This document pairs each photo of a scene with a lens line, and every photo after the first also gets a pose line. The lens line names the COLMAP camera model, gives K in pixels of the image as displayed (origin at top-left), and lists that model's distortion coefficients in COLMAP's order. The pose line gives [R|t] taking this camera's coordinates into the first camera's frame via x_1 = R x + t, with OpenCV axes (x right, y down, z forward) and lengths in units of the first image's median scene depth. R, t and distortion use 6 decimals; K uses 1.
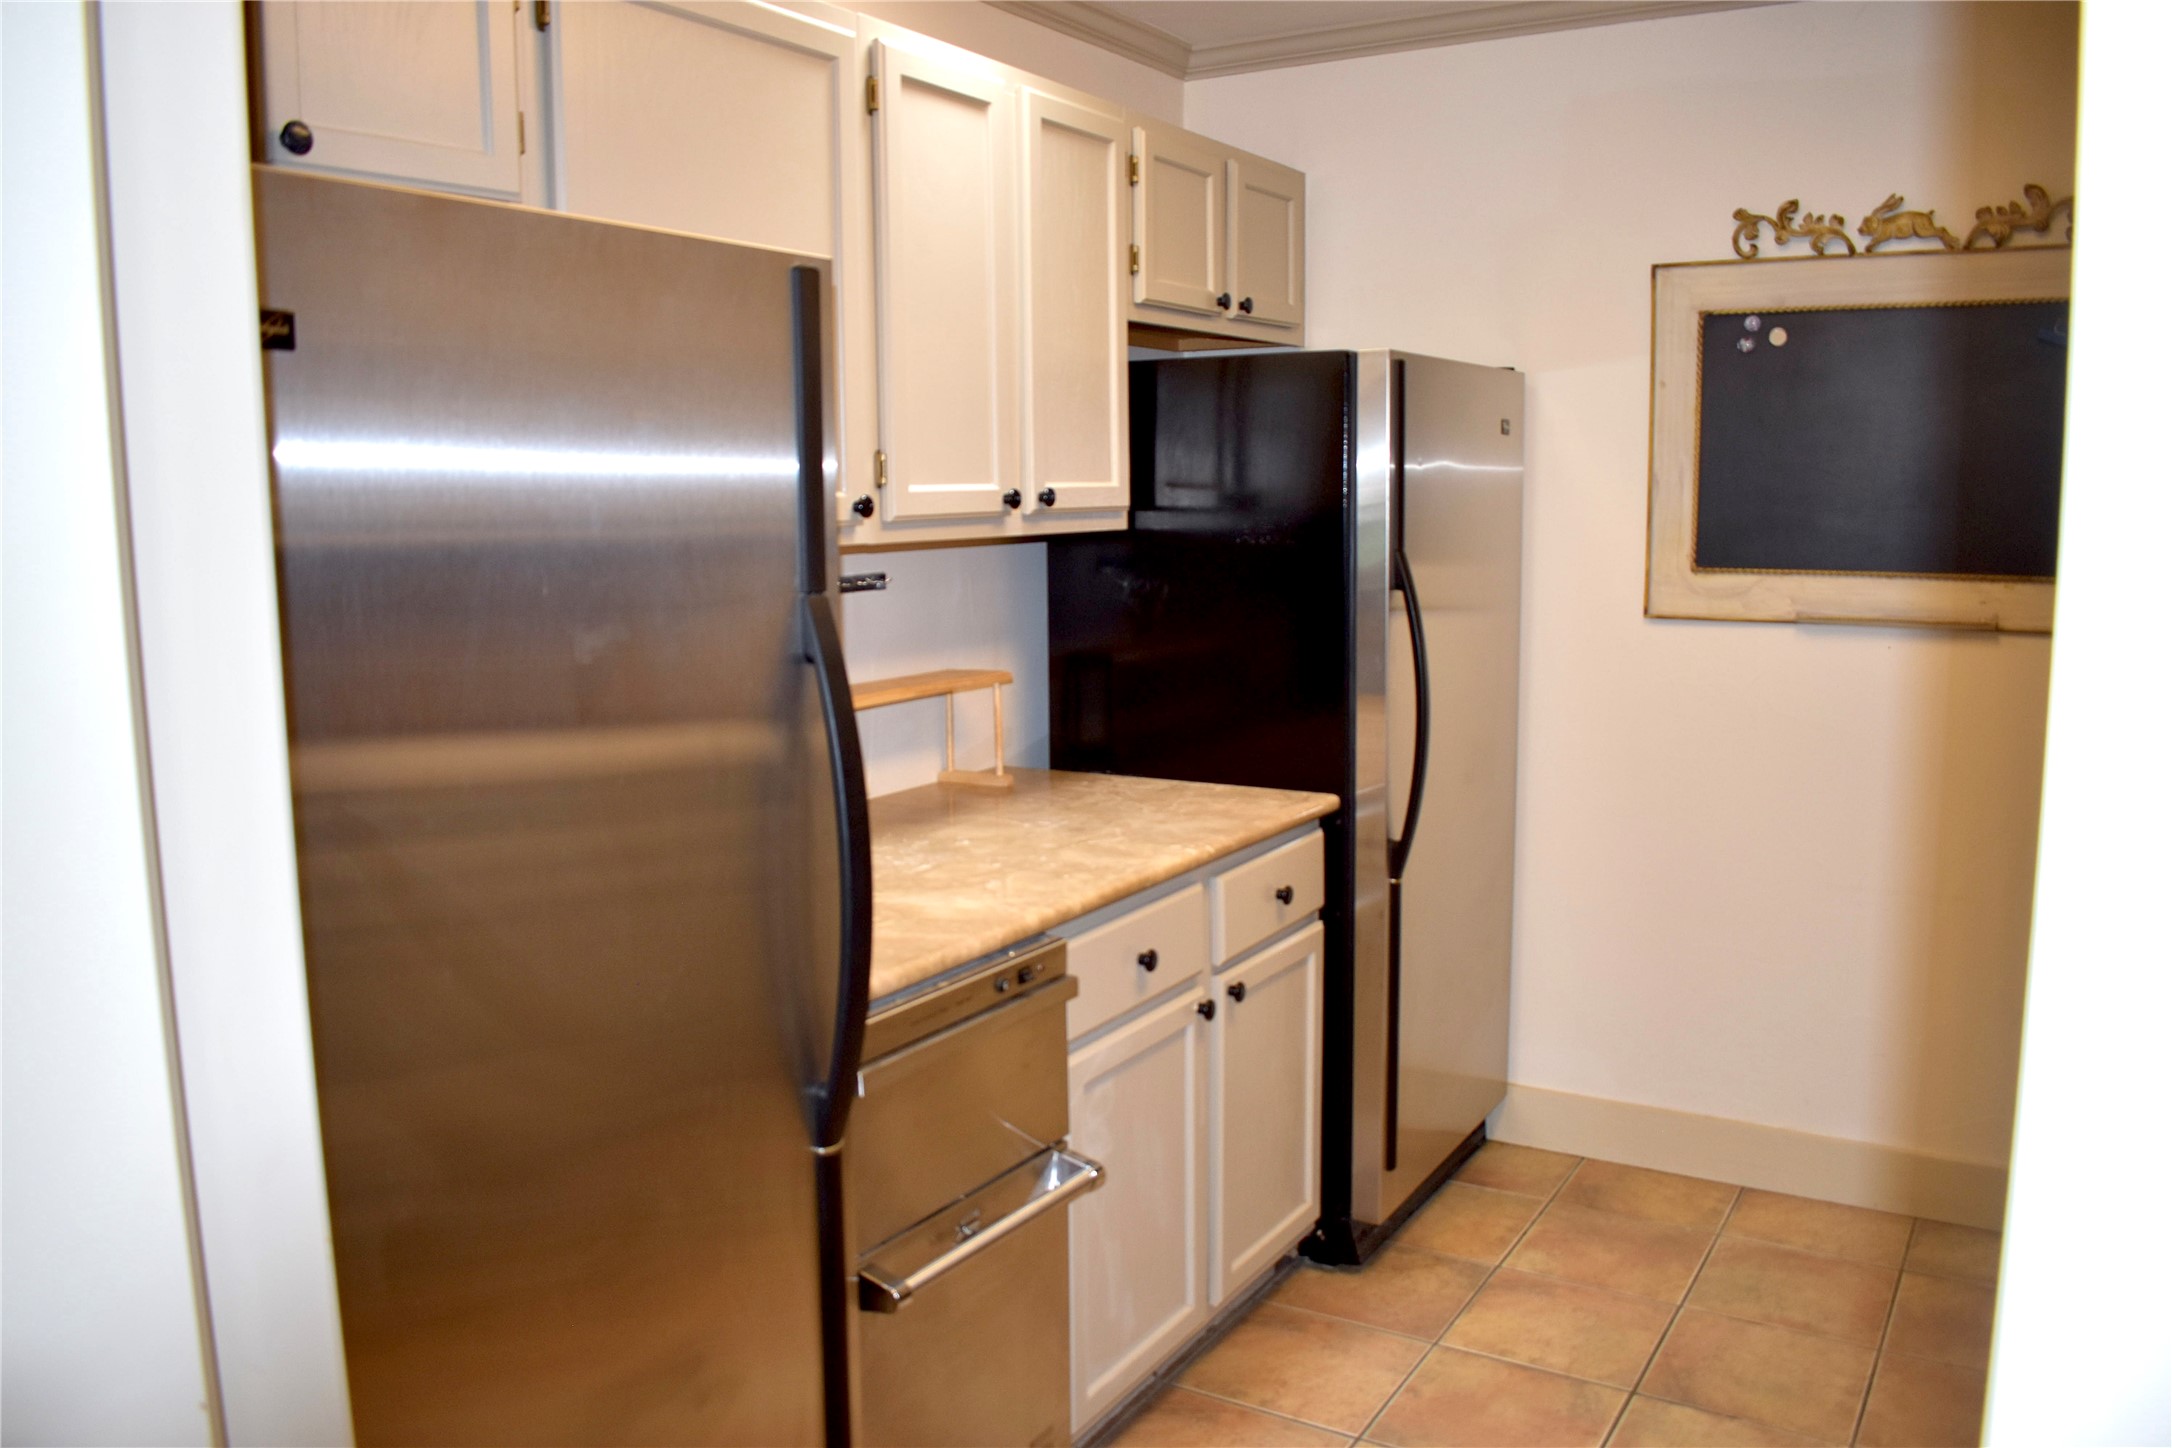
lens RADIAL K [[1702.3, 0, 1079.7], [0, 1702.3, 726.0], [0, 0, 1]] dist [-0.091801, 0.012405]
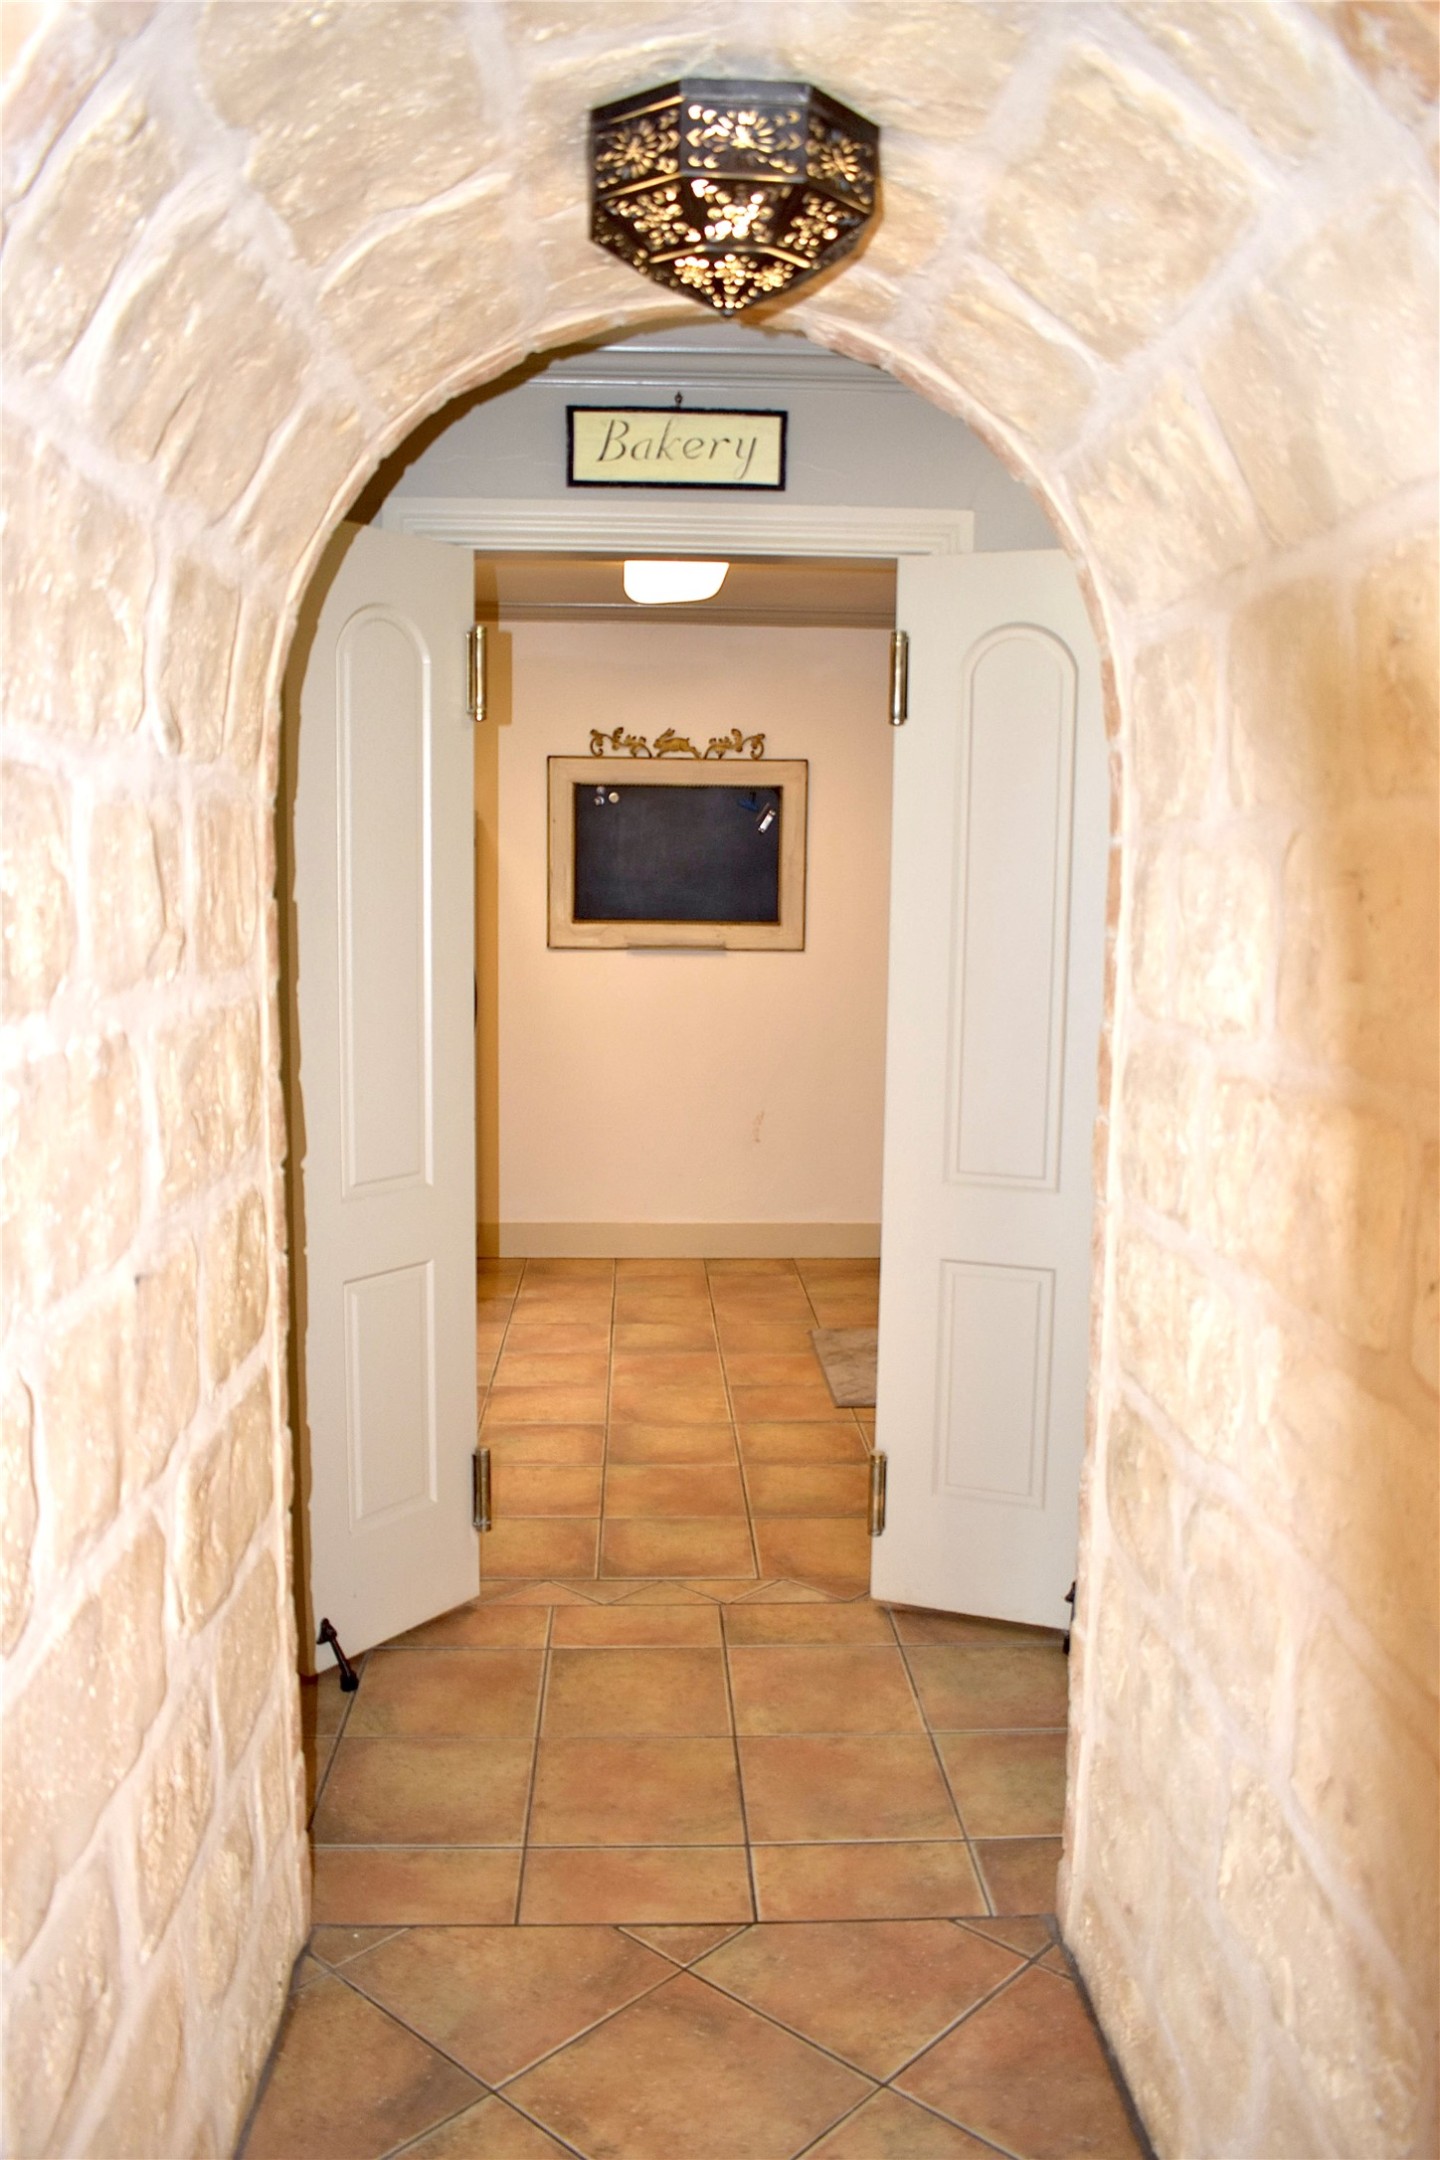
lens RADIAL K [[1692.9, 0, 721.8], [0, 1692.9, 1084.5], [0, 0, 1]] dist [-0.091801, 0.012405]
pose [[0.825506, -0.050872, 0.562096, -0.596089], [0.060351, 0.998176, 0.001707, 0.099522], [-0.561157, 0.032513, 0.827071, -0.668640]]
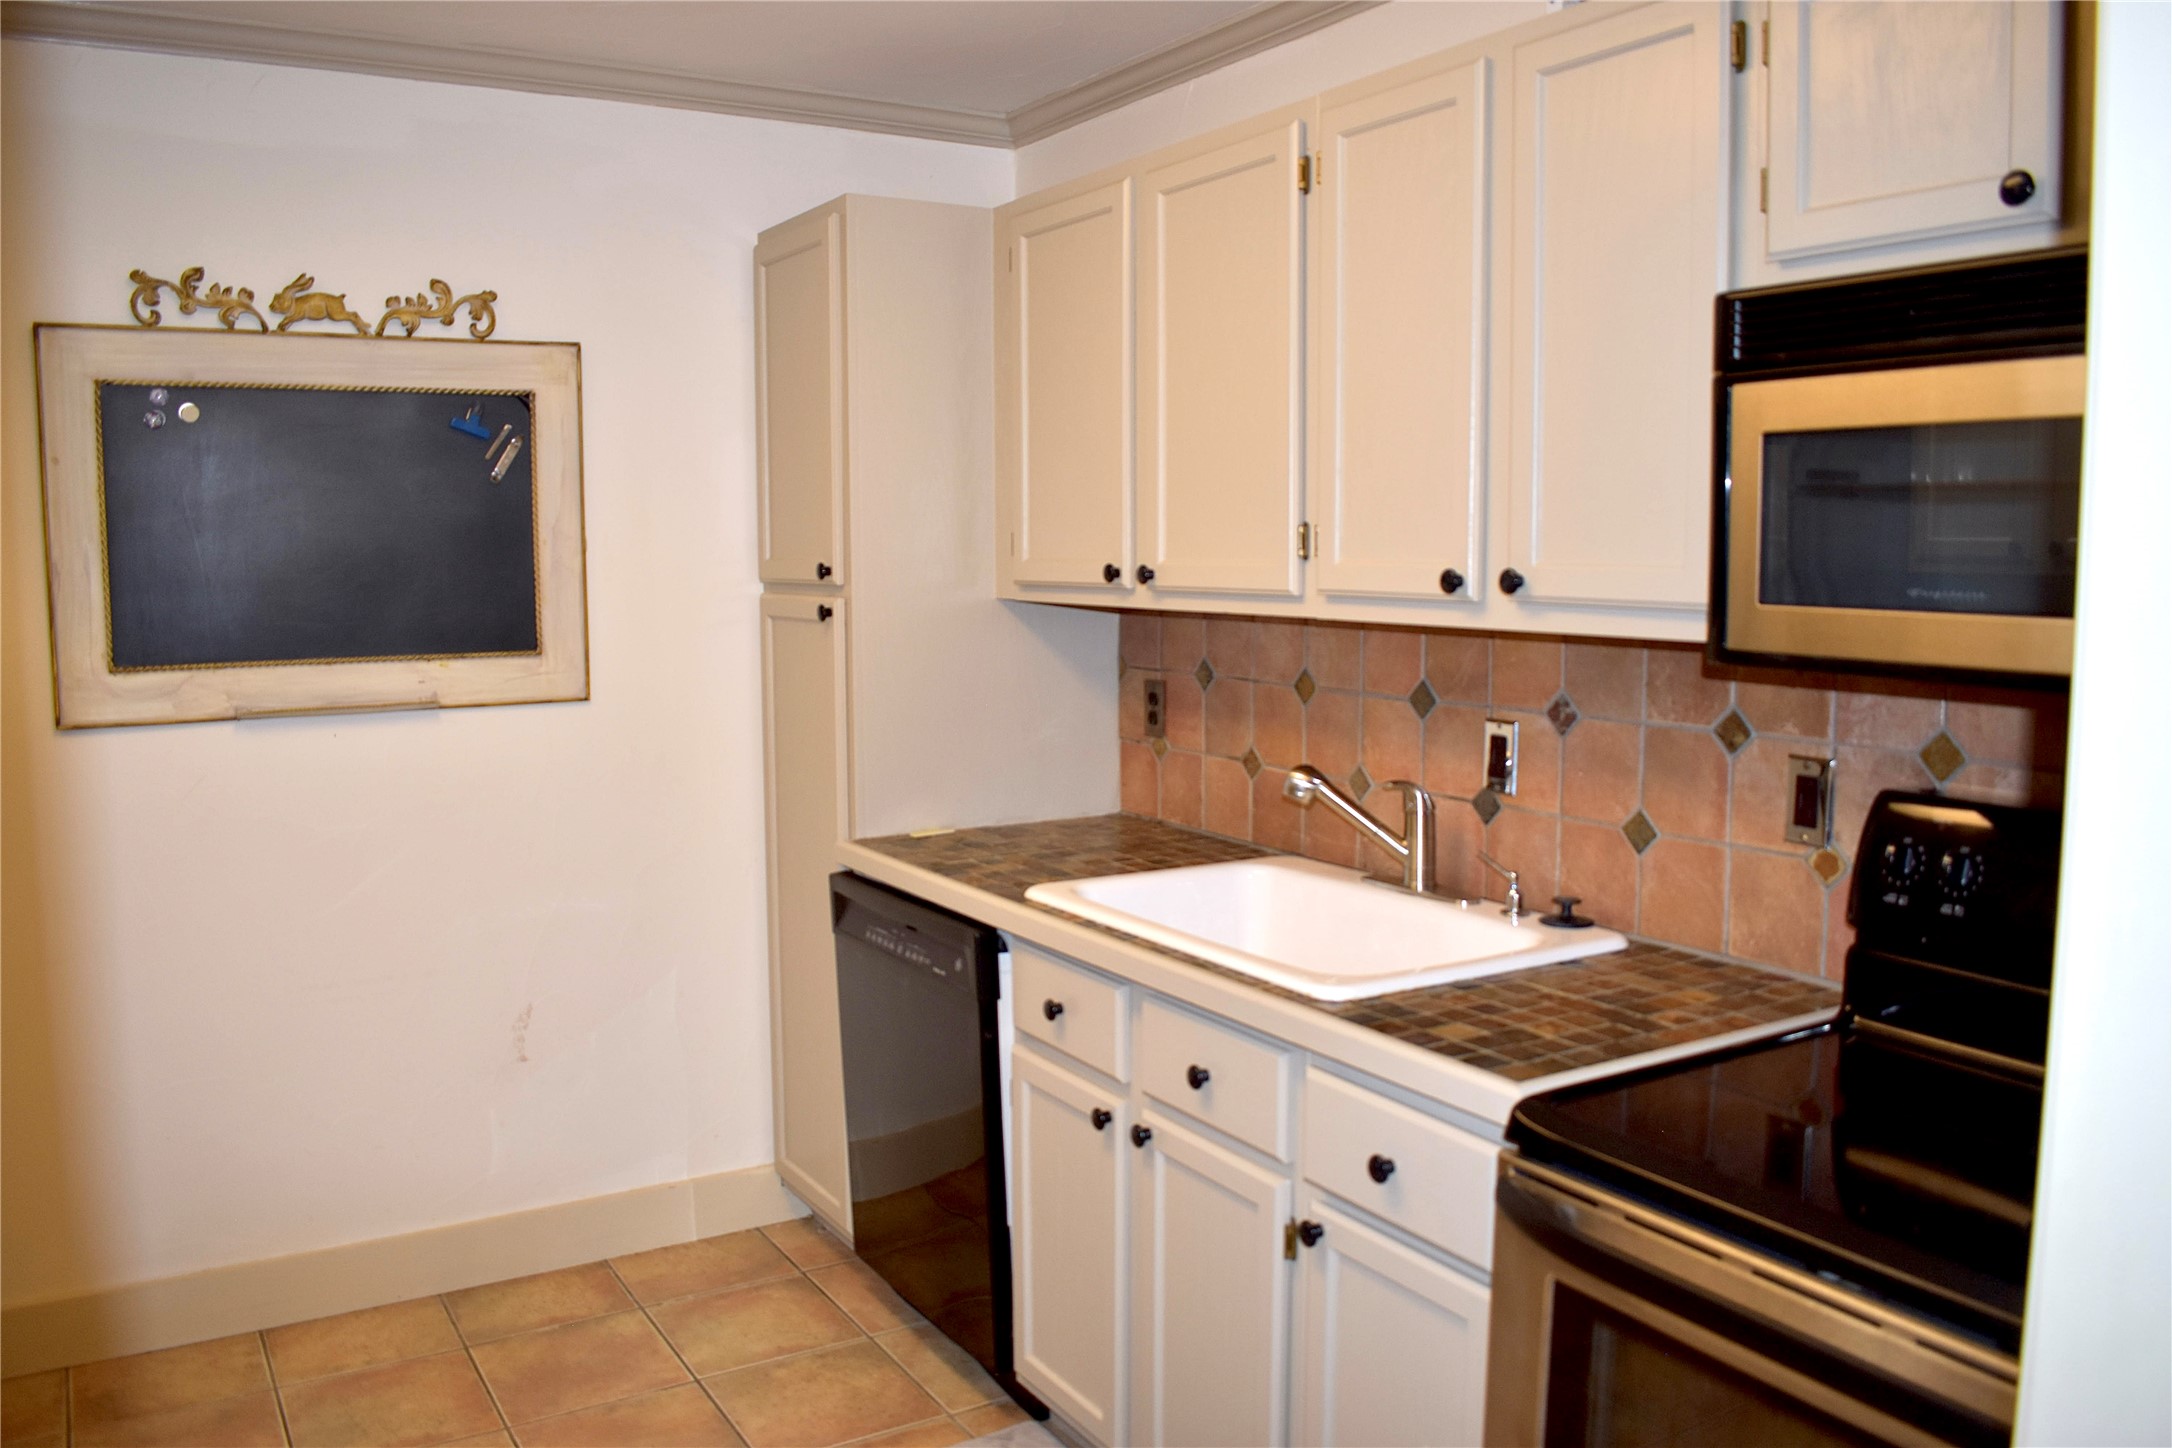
lens RADIAL K [[1702.3, 0, 1079.7], [0, 1702.3, 726.0], [0, 0, 1]] dist [-0.091801, 0.012405]
pose [[0.461693, -0.089935, 0.882469, -0.183256], [0.126921, 0.991308, 0.034624, -0.031728], [-0.877913, 0.096018, 0.469094, 0.159487]]
